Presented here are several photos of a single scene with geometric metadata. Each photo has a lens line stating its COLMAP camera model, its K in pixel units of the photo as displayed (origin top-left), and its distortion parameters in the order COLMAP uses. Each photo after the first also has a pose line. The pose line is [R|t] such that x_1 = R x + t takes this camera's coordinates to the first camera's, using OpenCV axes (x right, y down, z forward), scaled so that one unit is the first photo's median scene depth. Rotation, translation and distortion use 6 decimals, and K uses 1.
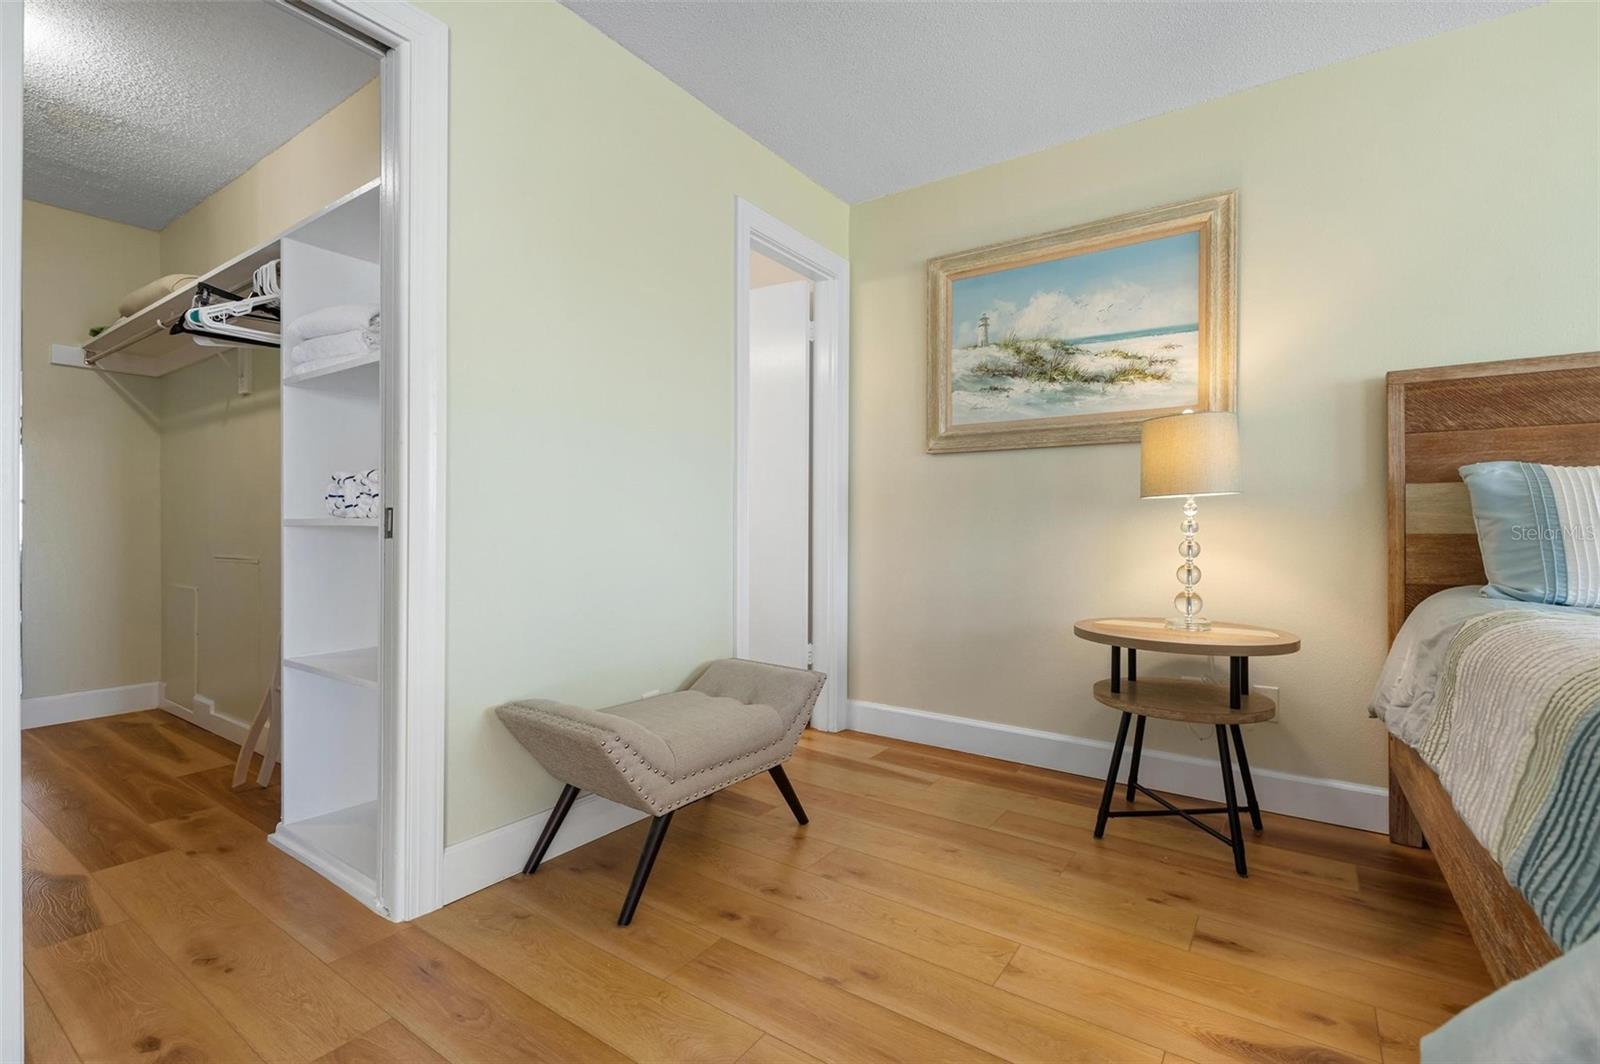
lens RADIAL K [[723.2, 0, 800.4], [0, 723.2, 528.5], [0, 0, 1]] dist [0.001369, -0.000123]
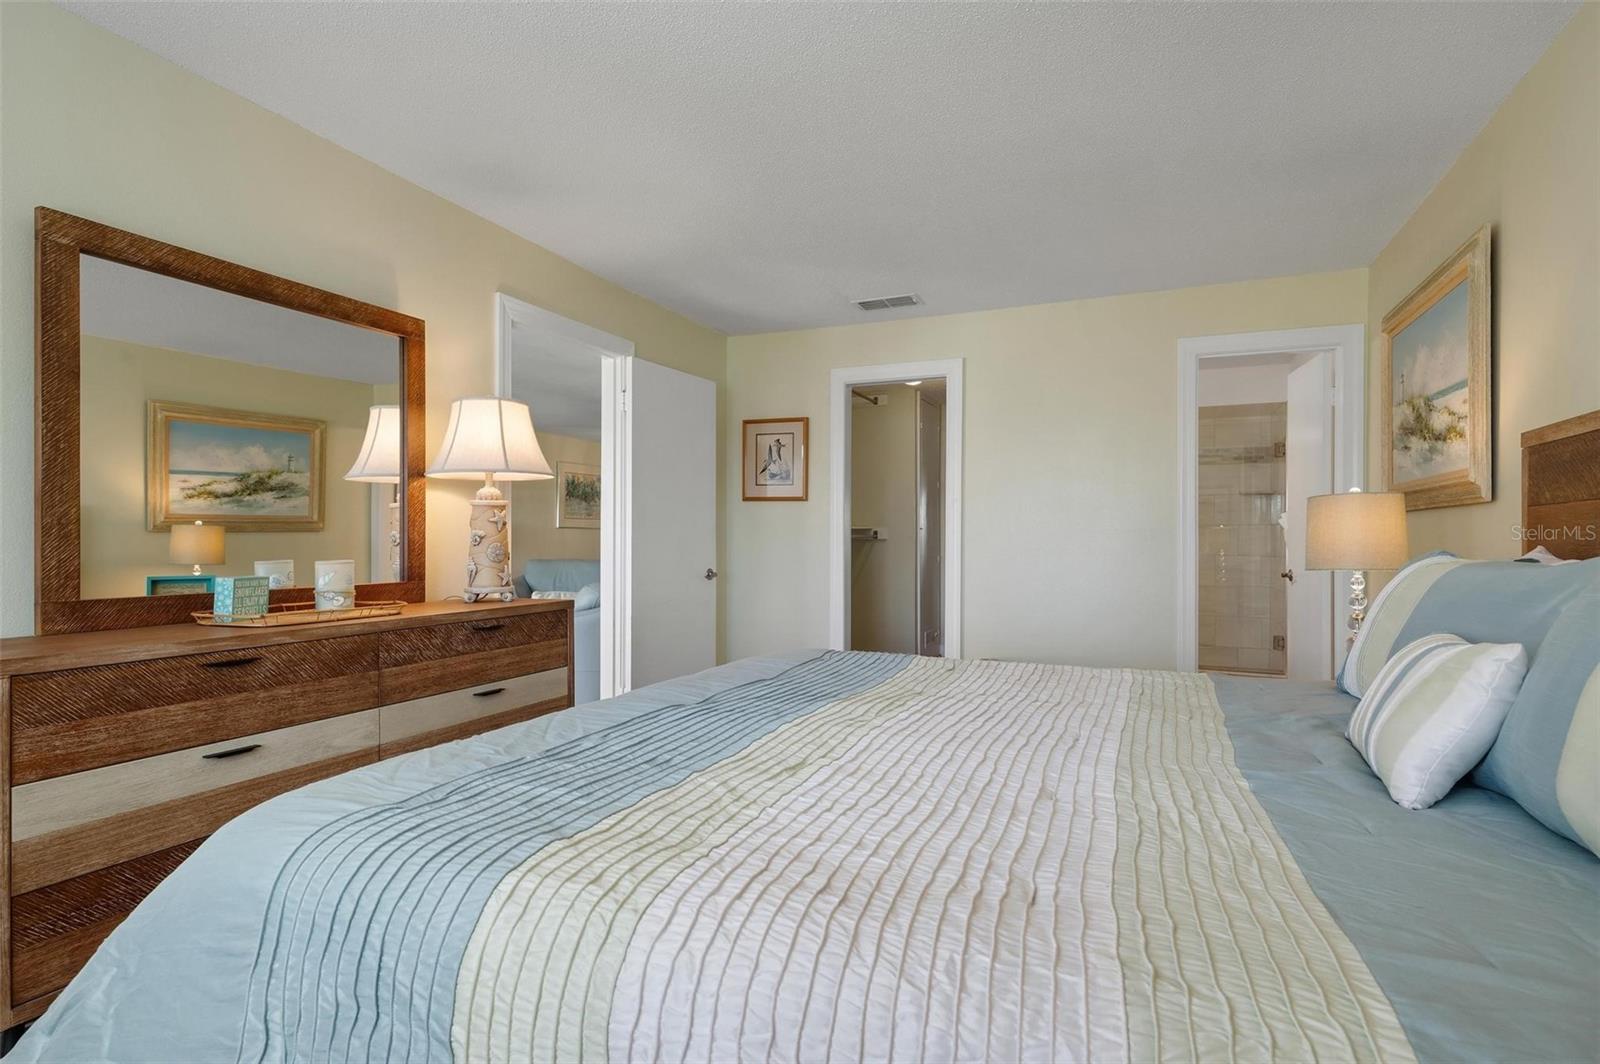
lens RADIAL K [[817.9, 0, 799.8], [0, 817.9, 538.5], [0, 0, 1]] dist [0.004082, 0.000247]
pose [[0.230239, -0.008192, -0.973100, 1.454454], [-0.001727, 0.999960, -0.008827, -0.074595], [0.973133, 0.003713, 0.230215, -0.060997]]
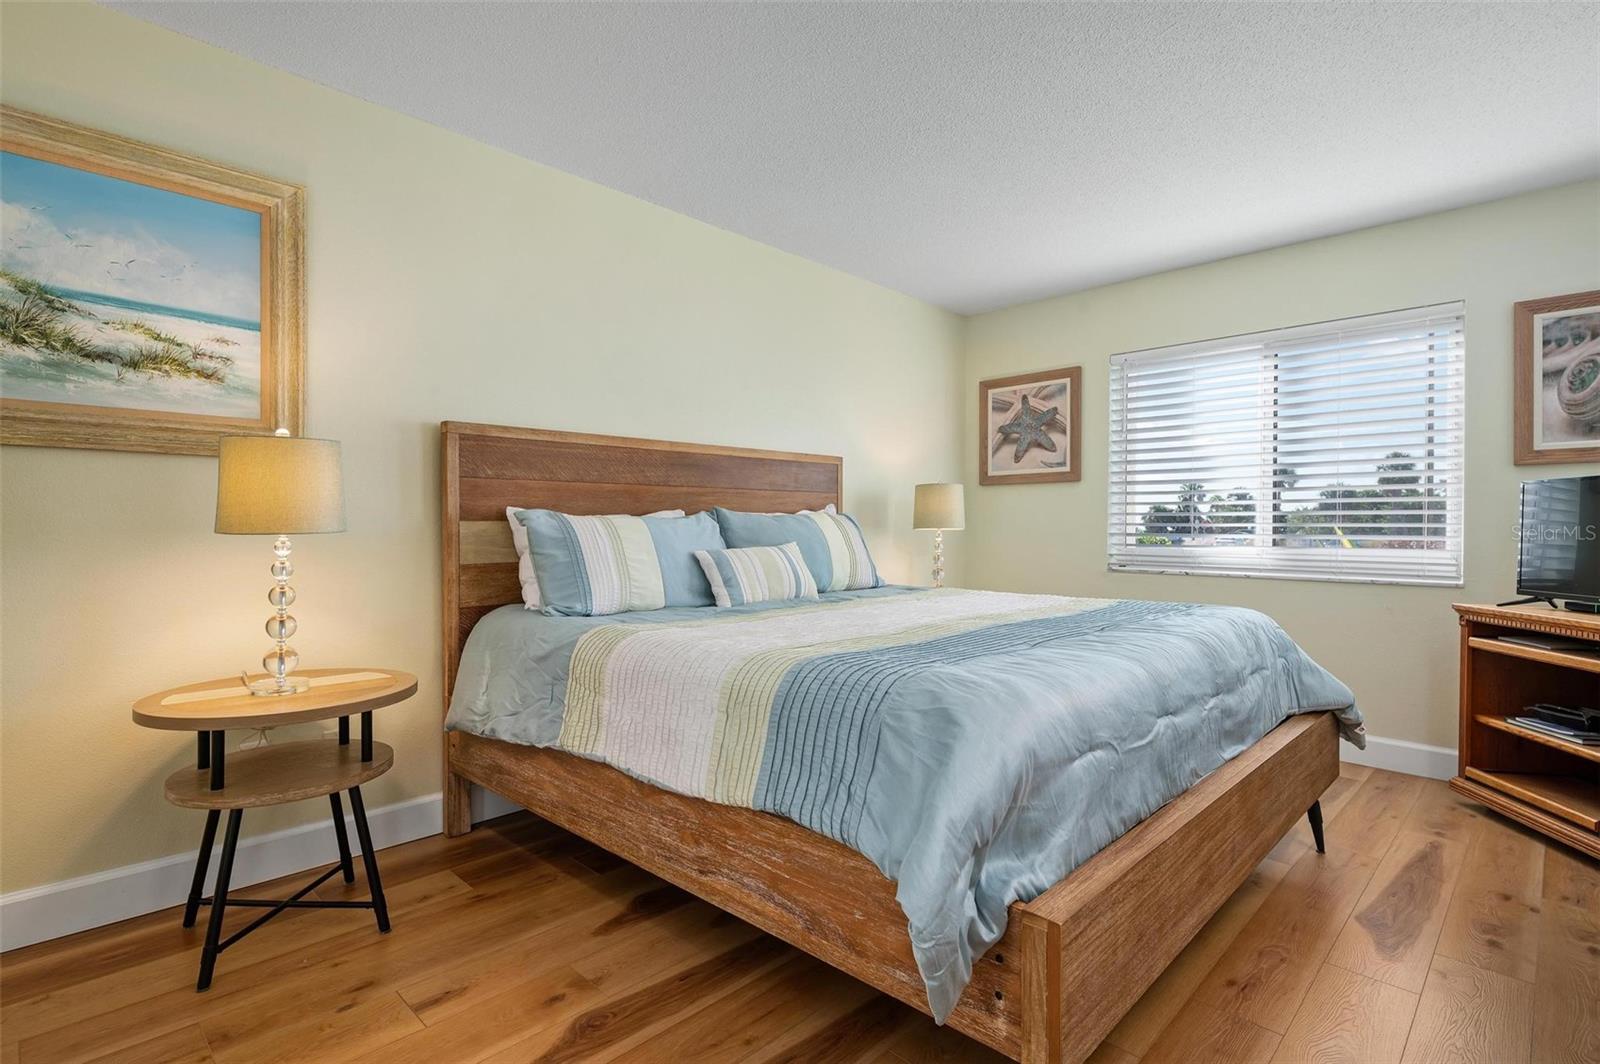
lens RADIAL K [[779.1, 0, 799.4], [0, 779.1, 530.2], [0, 0, 1]] dist [0.003117, 0.000081]
pose [[0.161580, -0.008120, 0.986826, -0.270474], [-0.001002, 0.999964, 0.008392, -0.053104], [-0.986859, -0.002345, 0.161566, 0.246615]]
